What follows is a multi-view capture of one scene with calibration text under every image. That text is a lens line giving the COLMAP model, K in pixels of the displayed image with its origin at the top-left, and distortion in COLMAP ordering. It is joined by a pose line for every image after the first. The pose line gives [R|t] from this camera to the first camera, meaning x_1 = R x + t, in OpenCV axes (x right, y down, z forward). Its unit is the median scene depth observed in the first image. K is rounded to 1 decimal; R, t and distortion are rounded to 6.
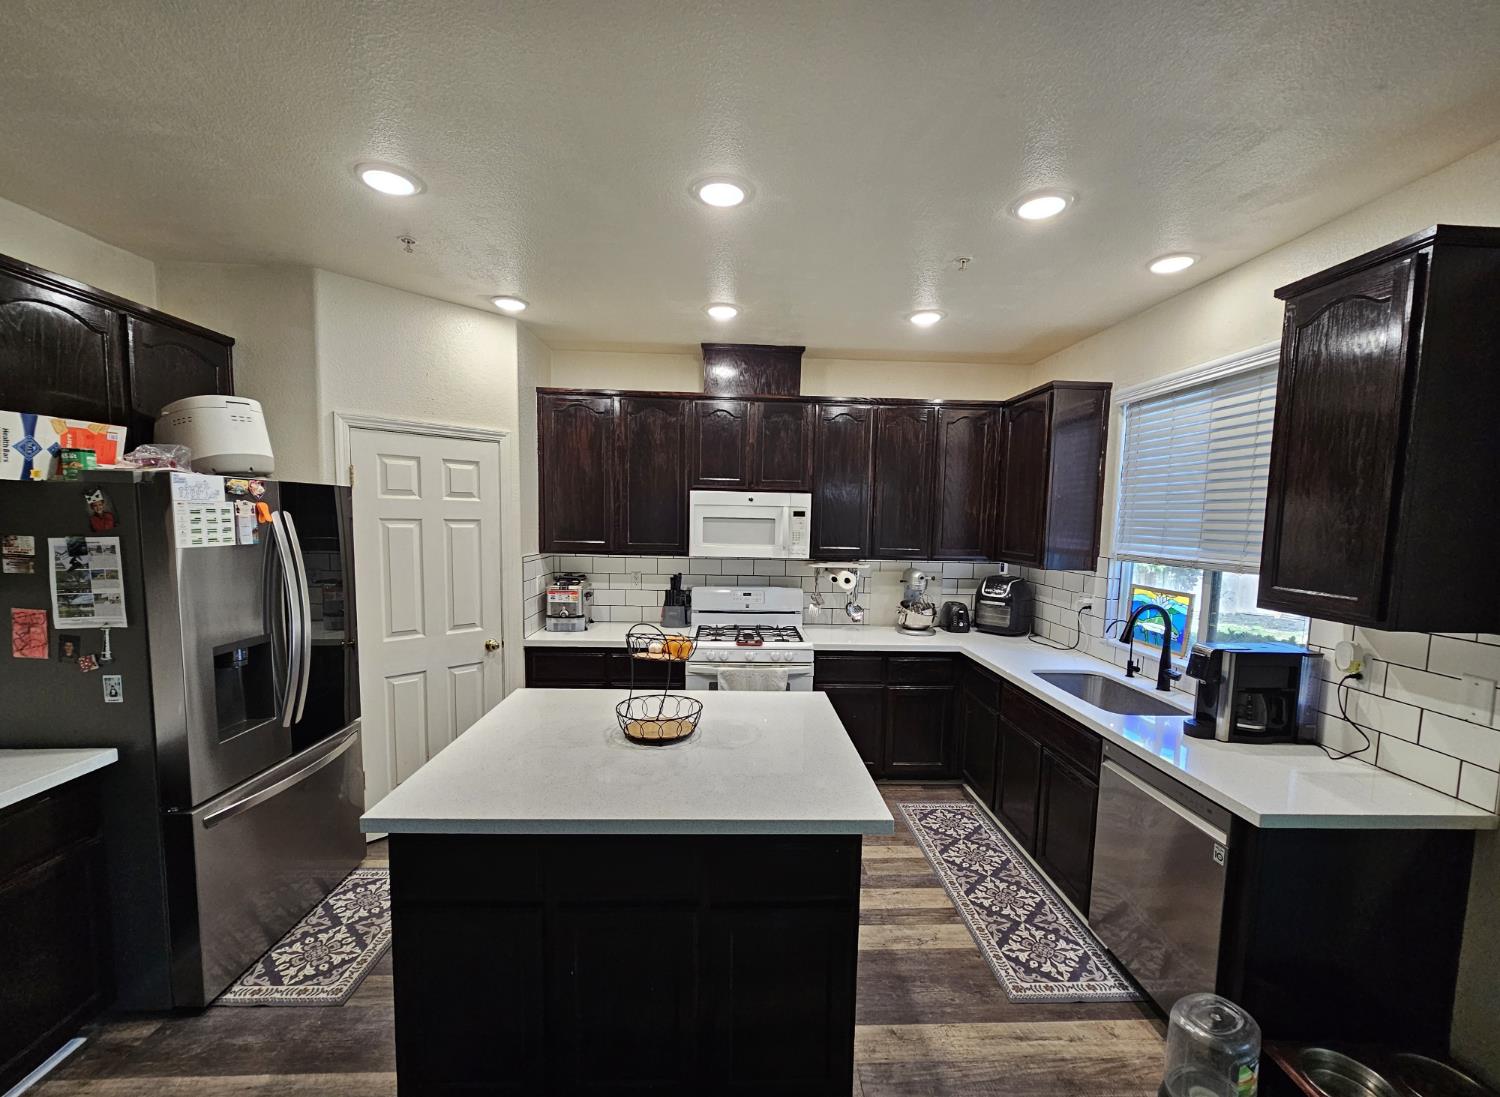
lens RADIAL K [[614.0, 0, 755.4], [0, 614.0, 570.4], [0, 0, 1]] dist [-0.003894, 0.000111]
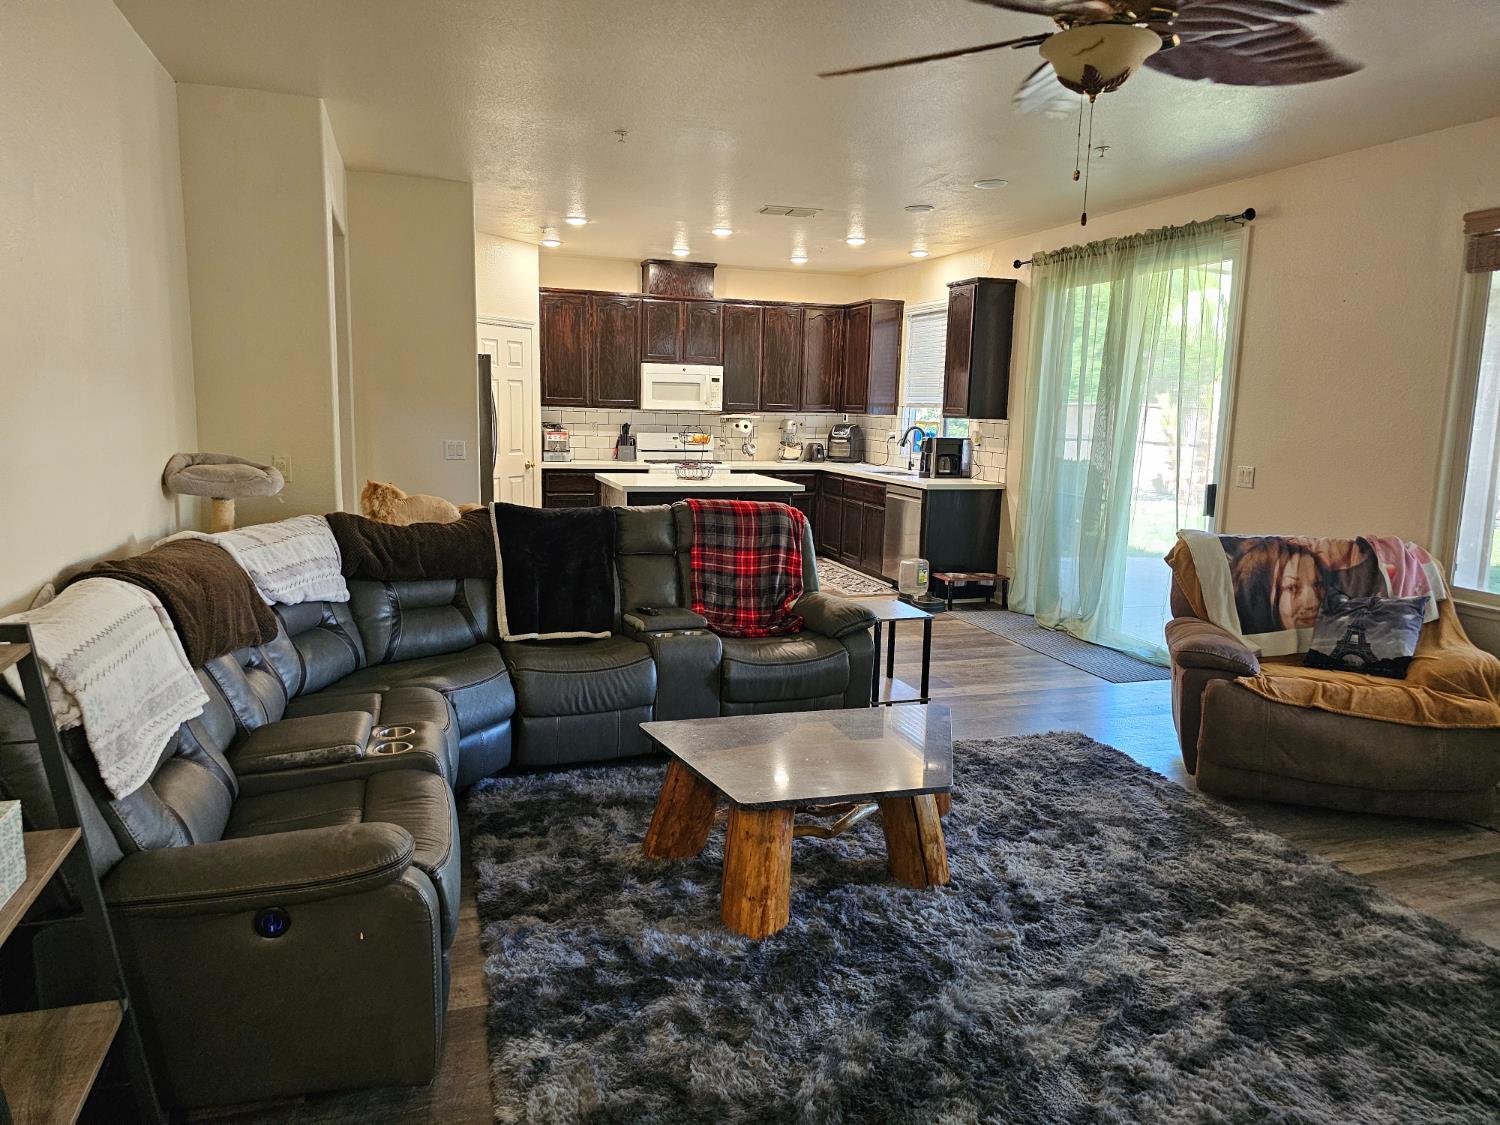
lens RADIAL K [[999.3, 0, 752.9], [0, 999.3, 565.6], [0, 0, 1]] dist [0.052928, -0.046302]
pose [[0.961641, -0.043329, 0.270869, -0.568833], [0.022352, 0.996540, 0.080056, 0.180365], [-0.273400, -0.070931, 0.959282, -1.515407]]
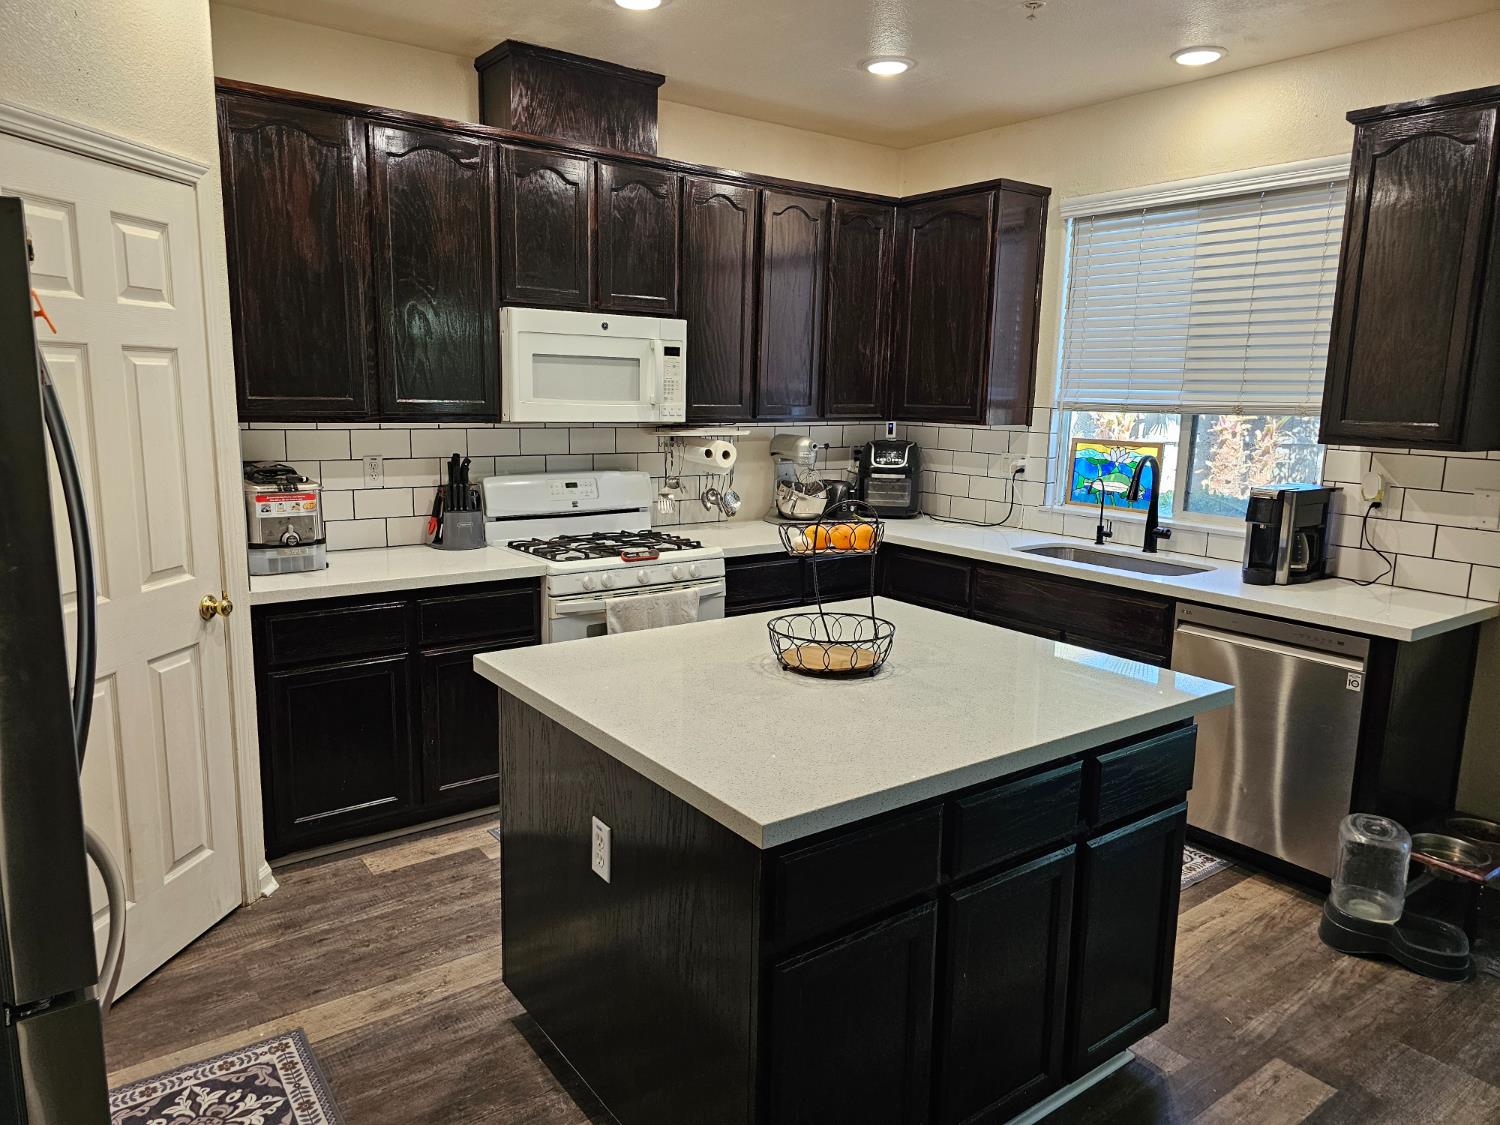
lens RADIAL K [[999.3, 0, 744.0], [0, 999.3, 553.9], [0, 0, 1]] dist [0.052928, -0.046302]
pose [[0.832105, -0.096471, 0.546163, -0.505052], [0.047408, 0.993524, 0.103261, 0.014986], [-0.552588, -0.060031, 0.831290, 0.087115]]
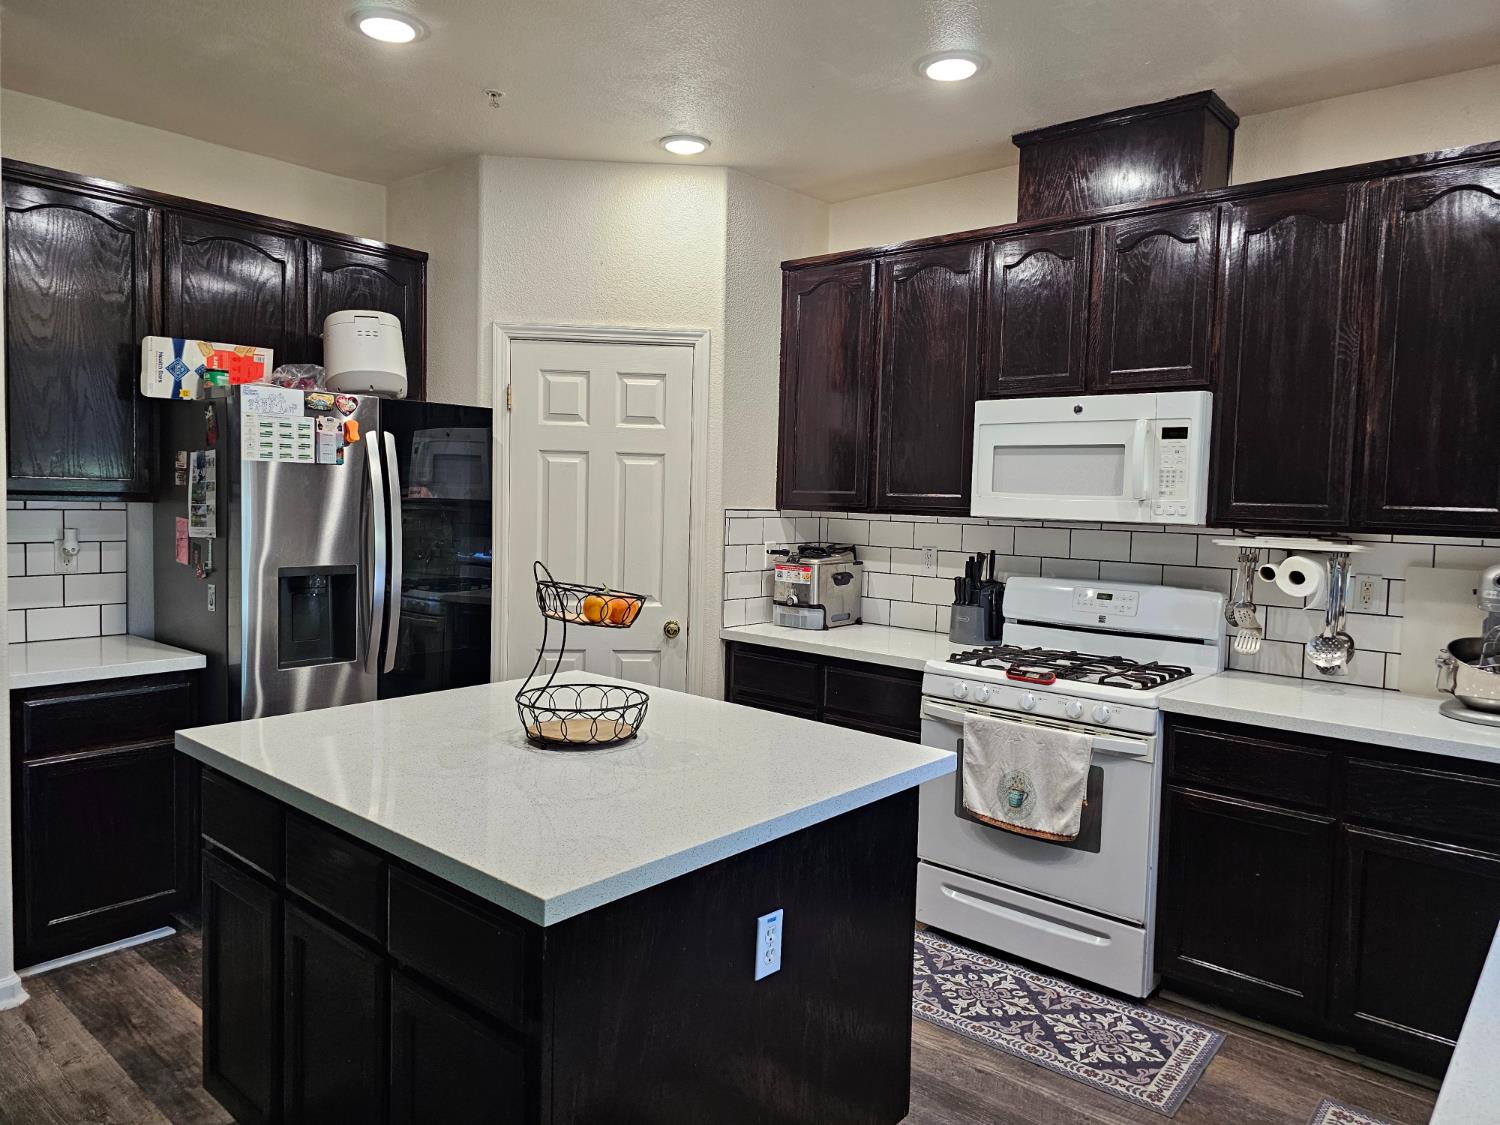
lens RADIAL K [[999.3, 0, 744.3], [0, 999.3, 556.2], [0, 0, 1]] dist [0.052928, -0.046302]
pose [[0.722406, 0.042276, -0.690176, 0.423669], [-0.070364, 0.997442, -0.012552, 0.044524], [0.687880, 0.057631, 0.723533, 0.206723]]
